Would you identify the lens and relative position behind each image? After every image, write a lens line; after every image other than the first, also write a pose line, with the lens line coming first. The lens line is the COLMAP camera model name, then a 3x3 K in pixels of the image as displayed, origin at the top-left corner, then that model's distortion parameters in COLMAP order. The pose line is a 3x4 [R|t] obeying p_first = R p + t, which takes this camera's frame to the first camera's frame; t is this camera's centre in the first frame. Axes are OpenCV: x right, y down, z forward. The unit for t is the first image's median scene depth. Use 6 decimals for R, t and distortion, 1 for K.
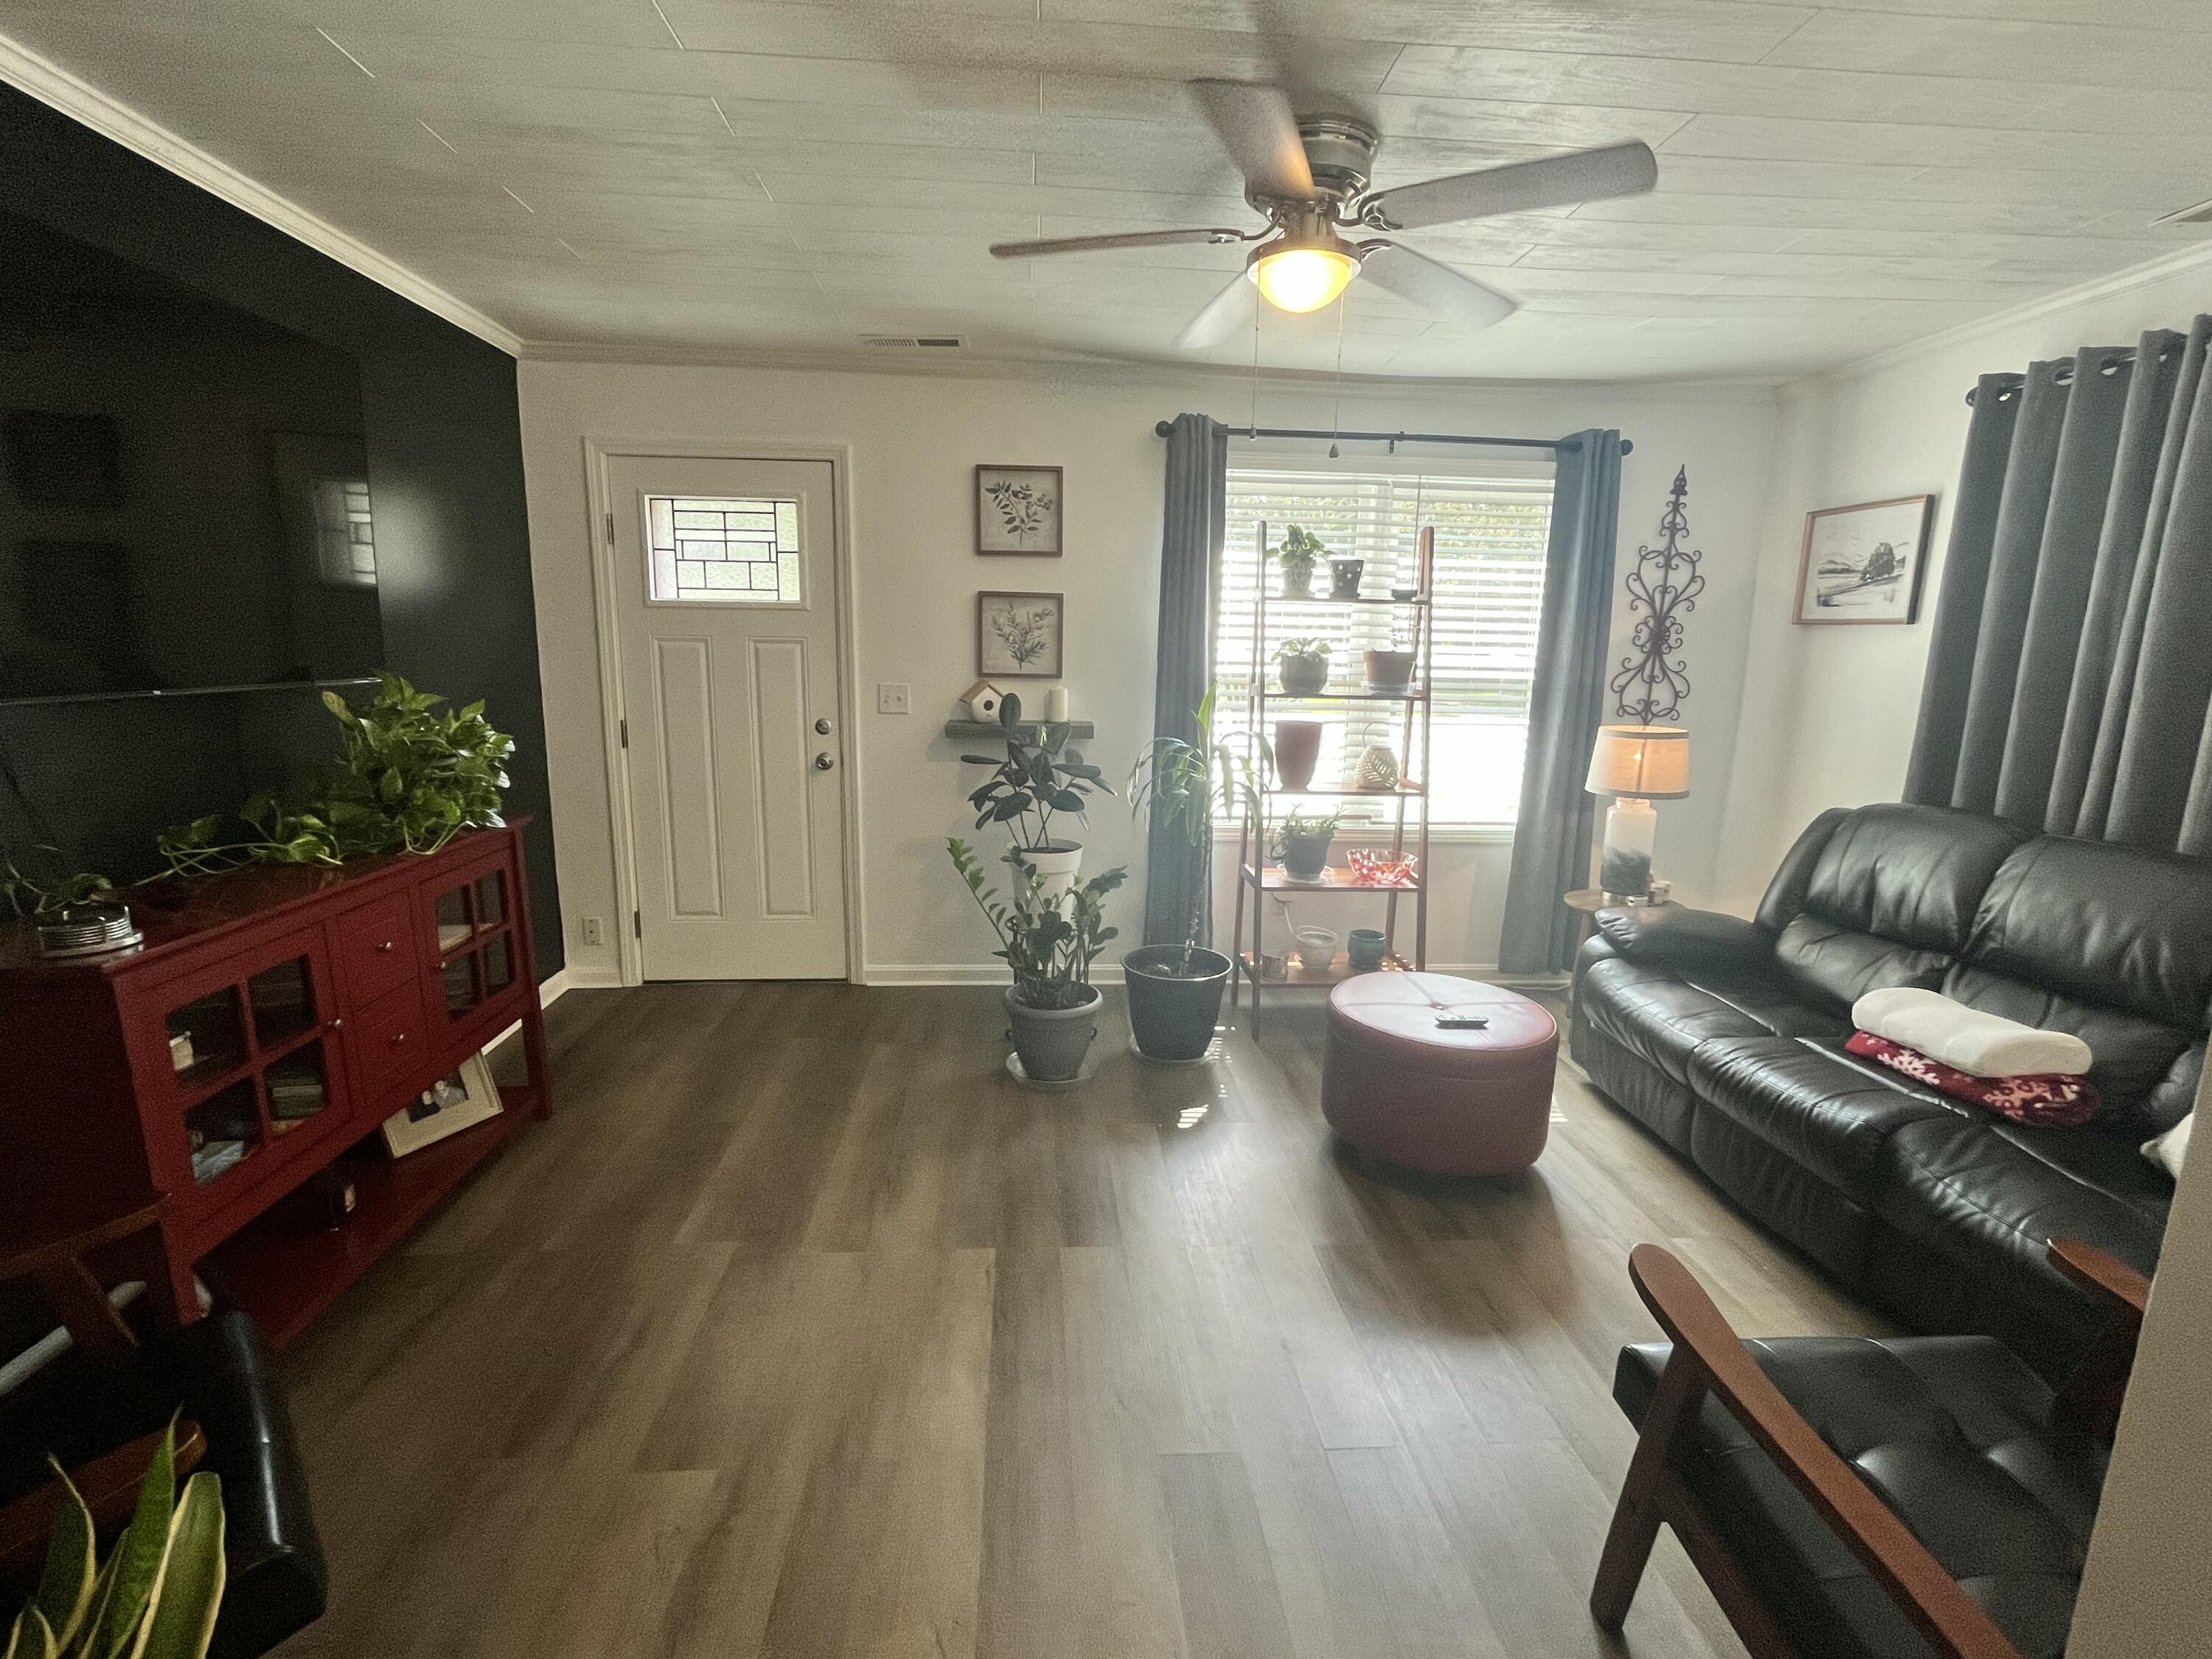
lens RADIAL K [[1016.7, 0, 1091.0], [0, 1016.7, 825.7], [0, 0, 1]] dist [-0.011531, 0.002684]
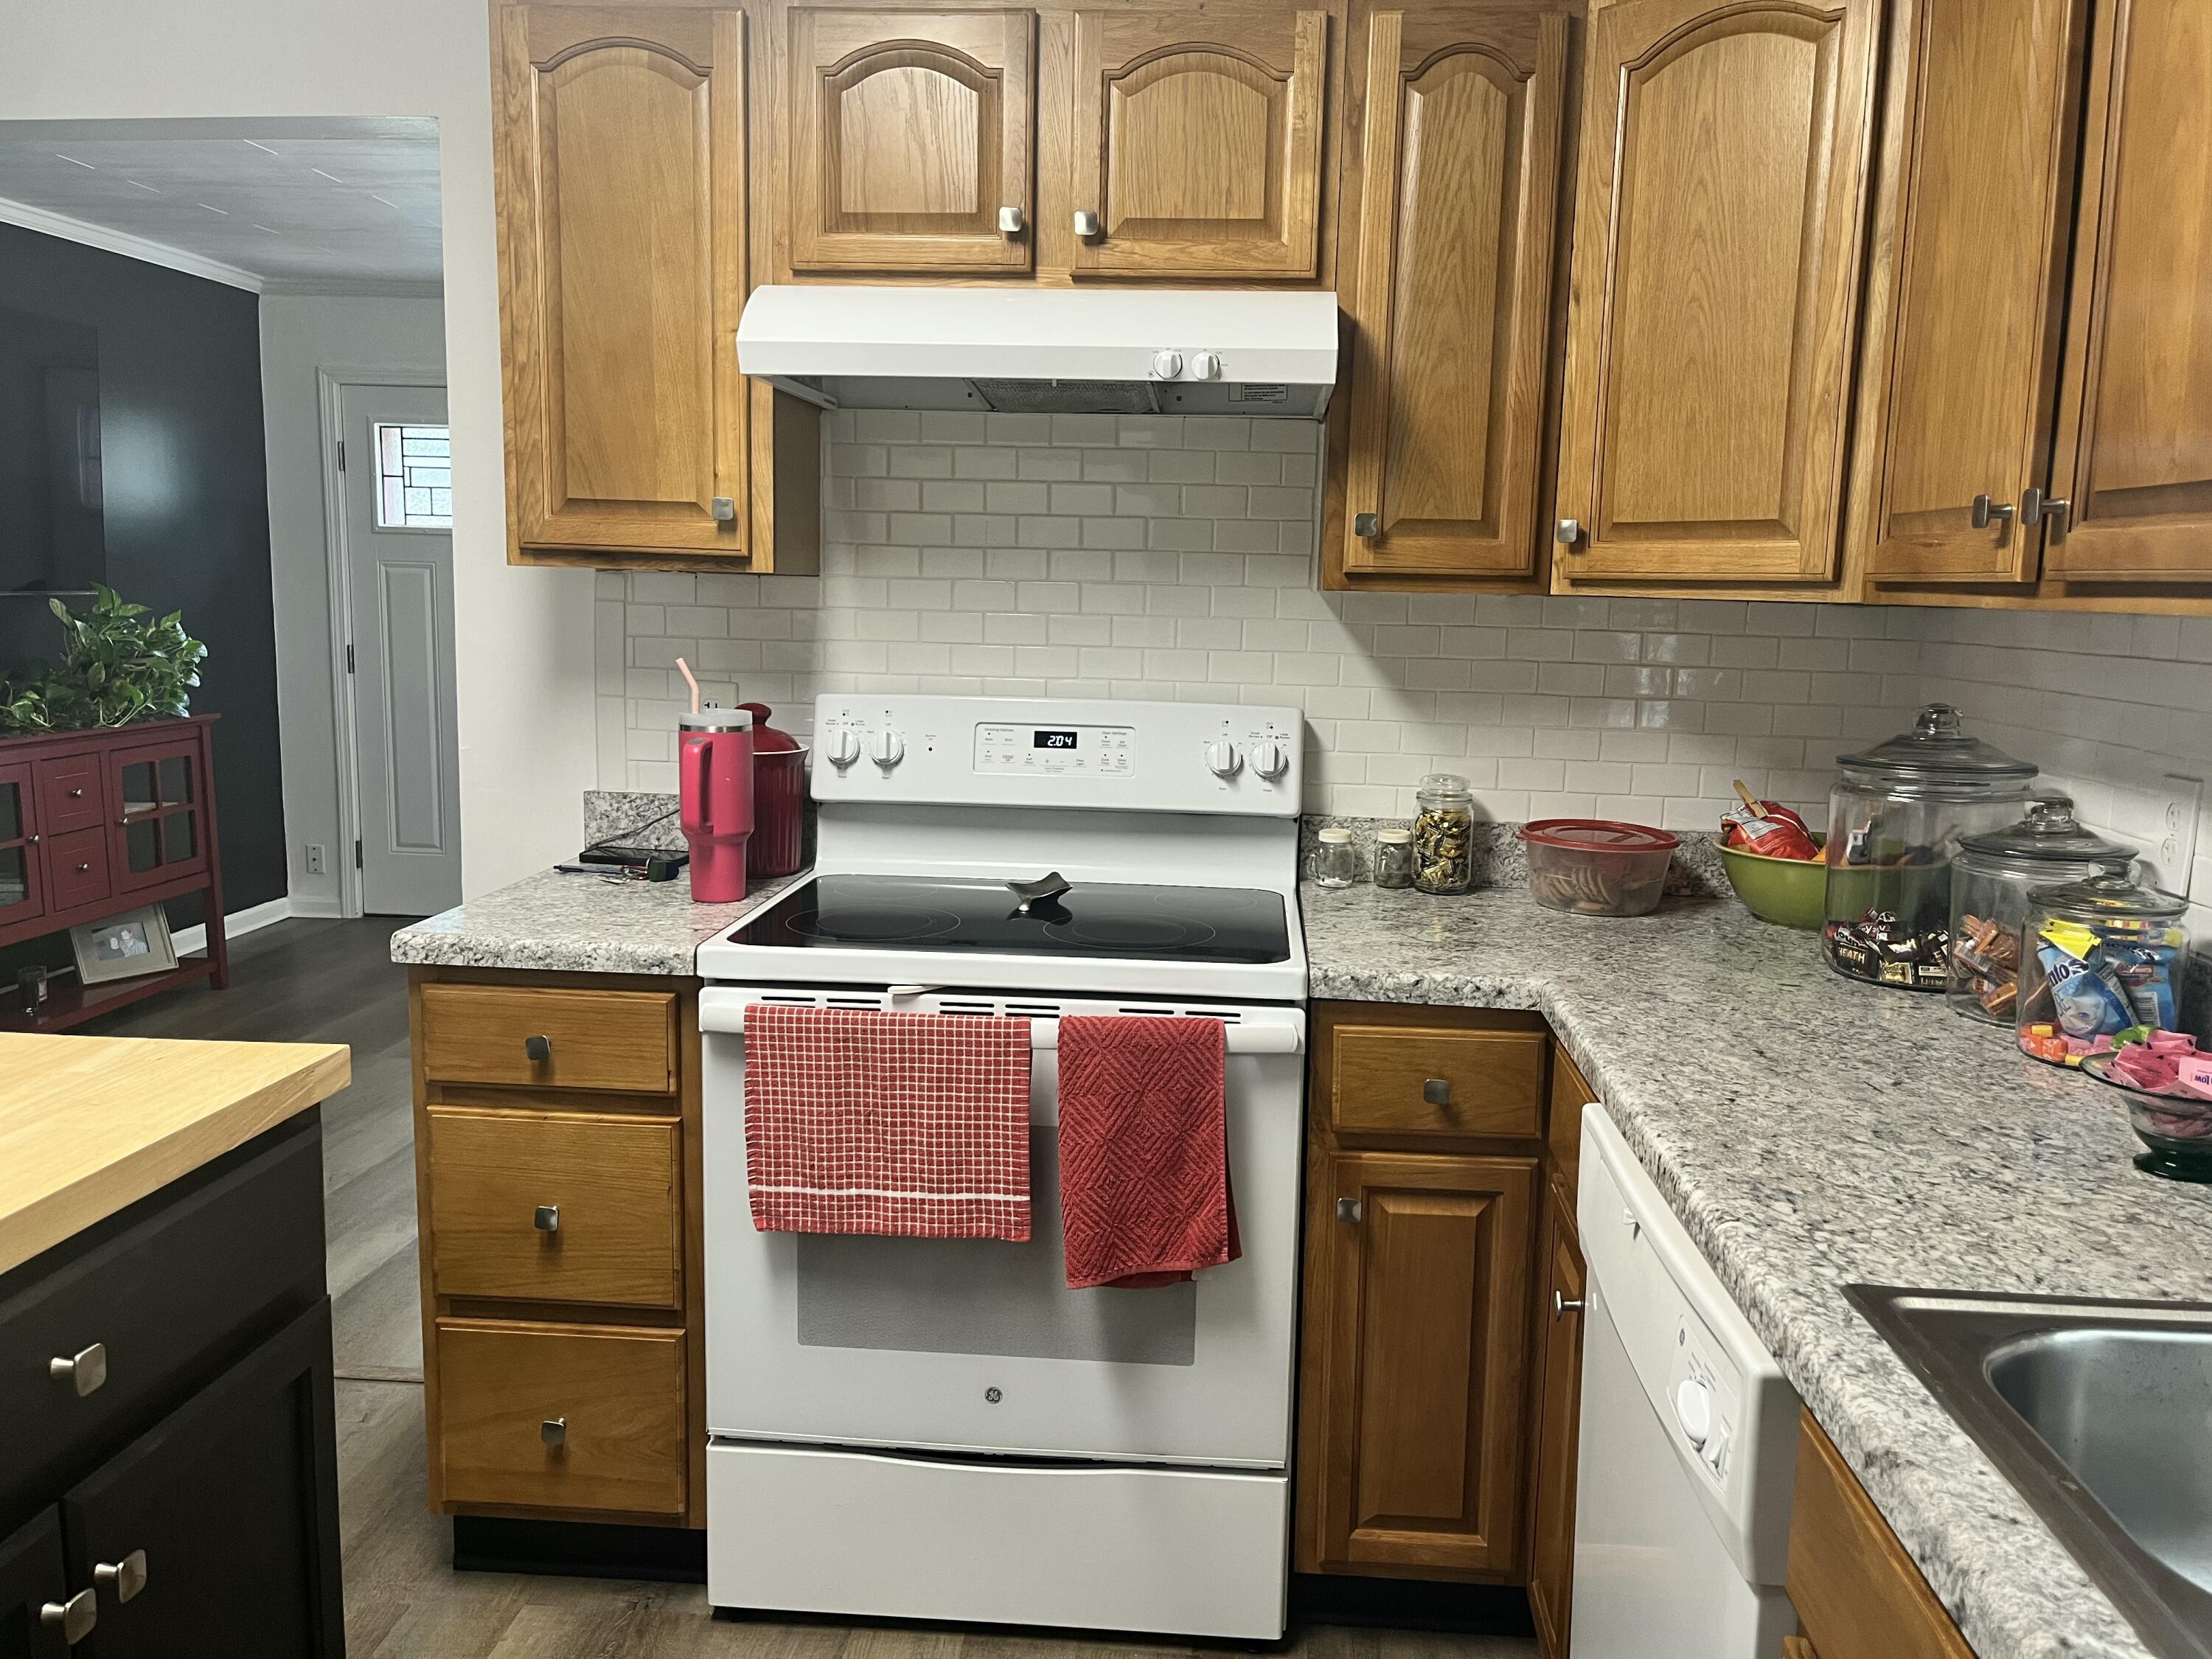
lens RADIAL K [[1682.9, 0, 1120.1], [0, 1682.9, 833.8], [0, 0, 1]] dist [0.008787, -0.025095]
pose [[0.991904, 0.035764, -0.121853, 0.746902], [-0.039879, 0.998708, -0.031501, 0.155622], [0.120569, 0.036105, 0.992048, -0.817973]]
